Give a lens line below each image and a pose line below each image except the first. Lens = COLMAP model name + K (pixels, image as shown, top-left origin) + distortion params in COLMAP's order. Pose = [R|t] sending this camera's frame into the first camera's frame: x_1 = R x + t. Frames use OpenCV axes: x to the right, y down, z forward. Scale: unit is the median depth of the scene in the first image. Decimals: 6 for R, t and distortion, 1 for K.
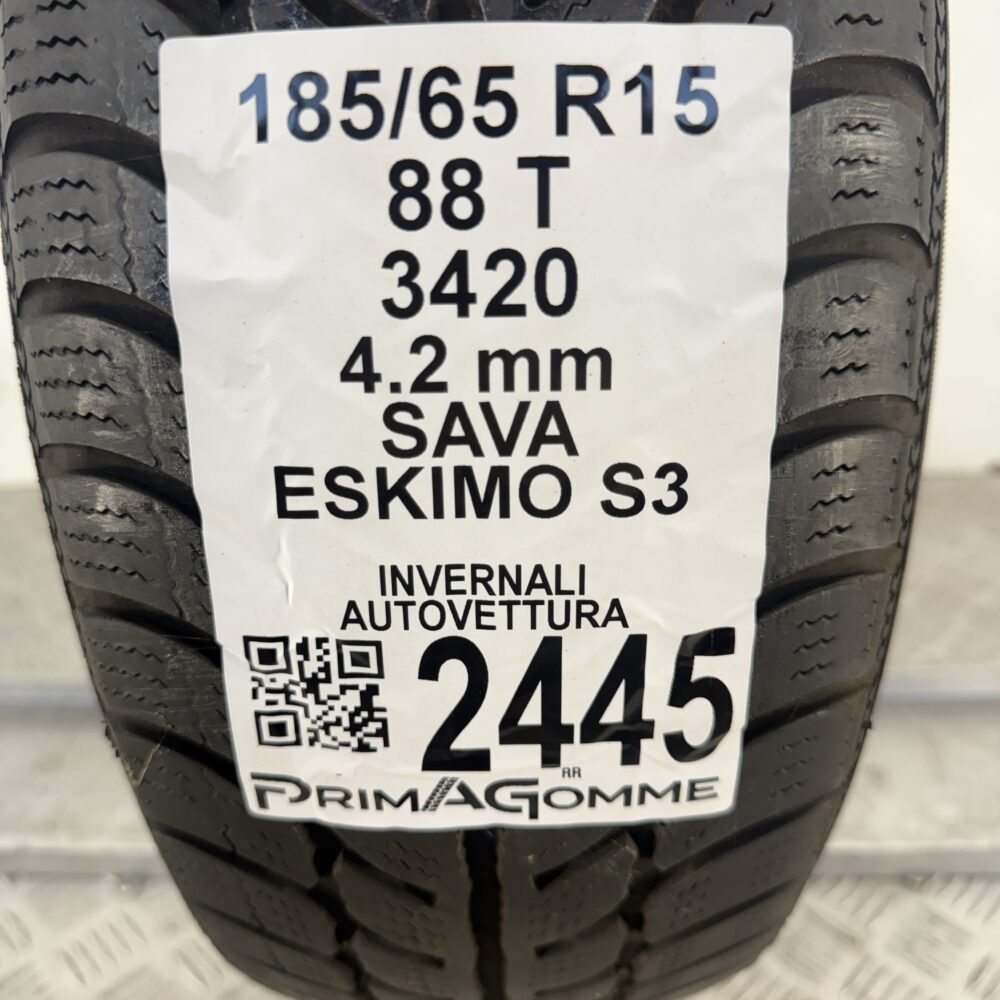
lens RADIAL K [[1009.6, 0, 500.0], [0, 1009.6, 500.0], [0, 0, 1]] dist [0.163923, -0.560408]
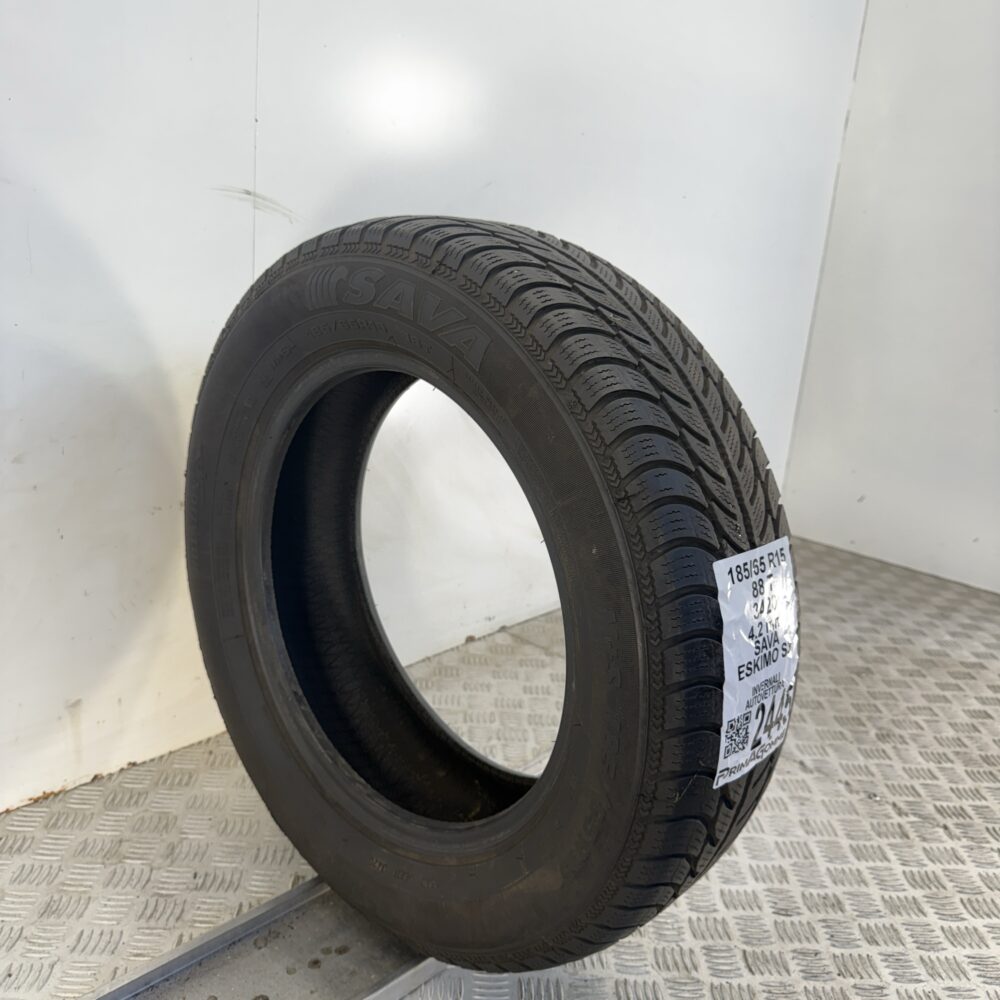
lens RADIAL K [[1009.6, 0, 500.0], [0, 1009.6, 500.0], [0, 0, 1]] dist [0.163923, -0.560408]
pose [[0.660791, -0.136246, 0.738100, -3.326413], [0.285447, 0.955113, -0.079244, -0.545966], [-0.694172, 0.263052, 0.670021, -0.993475]]
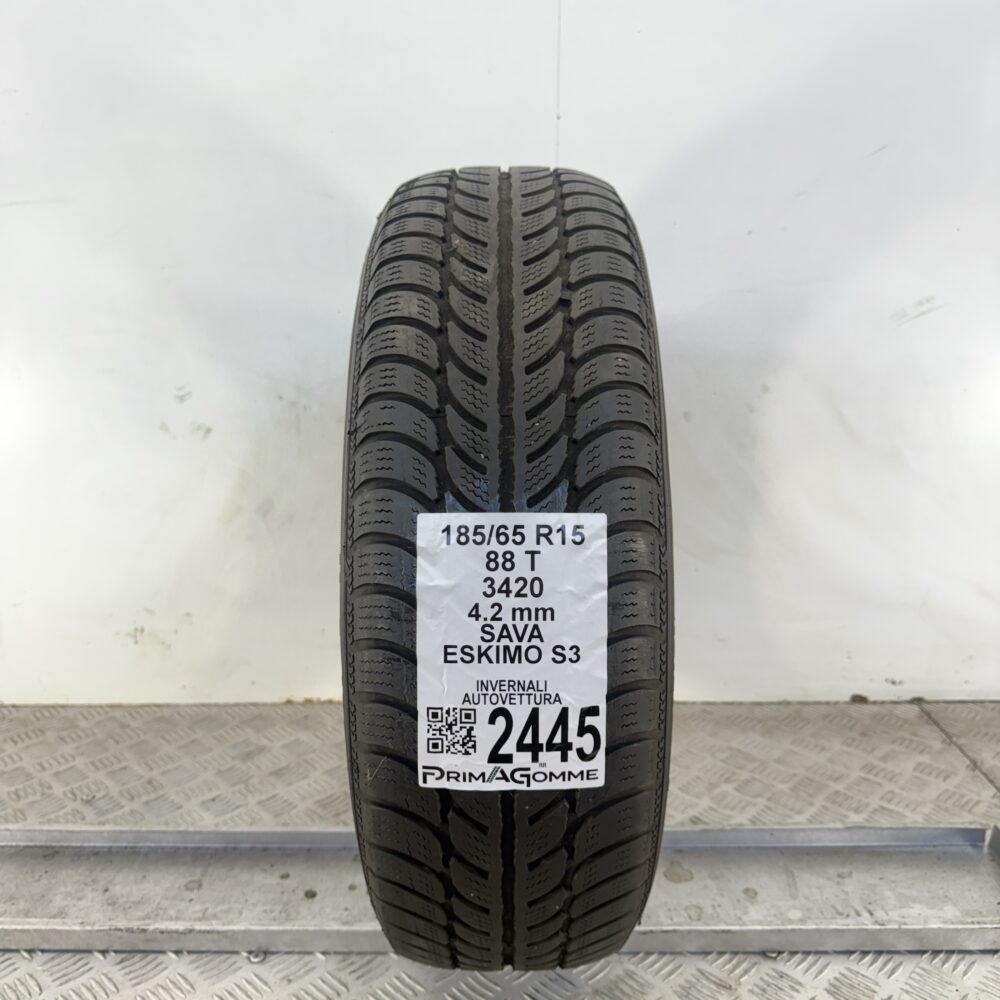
lens RADIAL K [[1009.6, 0, 500.0], [0, 1009.6, 500.0], [0, 0, 1]] dist [0.163923, -0.560408]
pose [[0.999811, 0.013938, 0.013524, -0.099733], [-0.009981, 0.966143, -0.257814, 0.319992], [-0.016660, 0.257631, 0.966100, -1.999400]]
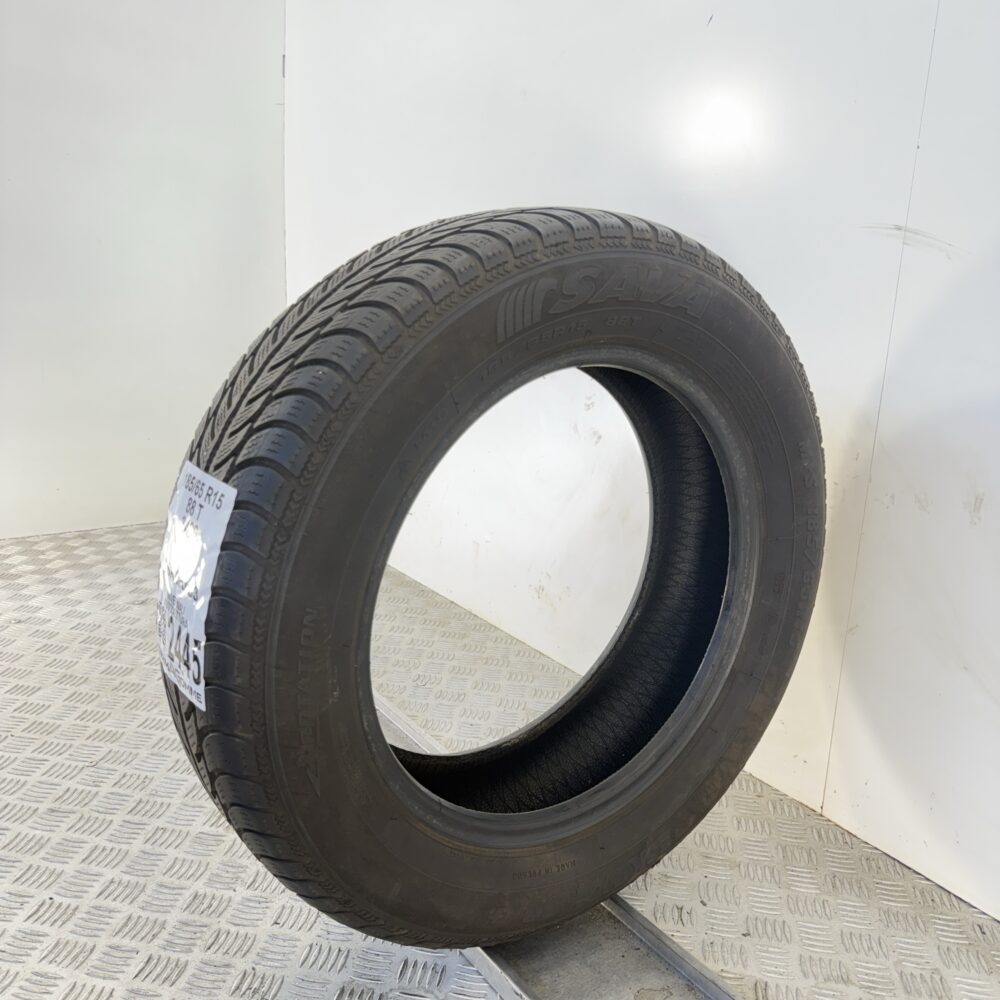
lens RADIAL K [[977.9, 0, 500.0], [0, 977.9, 500.0], [0, 0, 1]] dist [0.002345, 0.380753]
pose [[0.577654, 0.242903, -0.779303, 3.482901], [-0.453680, 0.889201, -0.059130, -0.599122], [0.678594, 0.387711, 0.623851, -0.626269]]
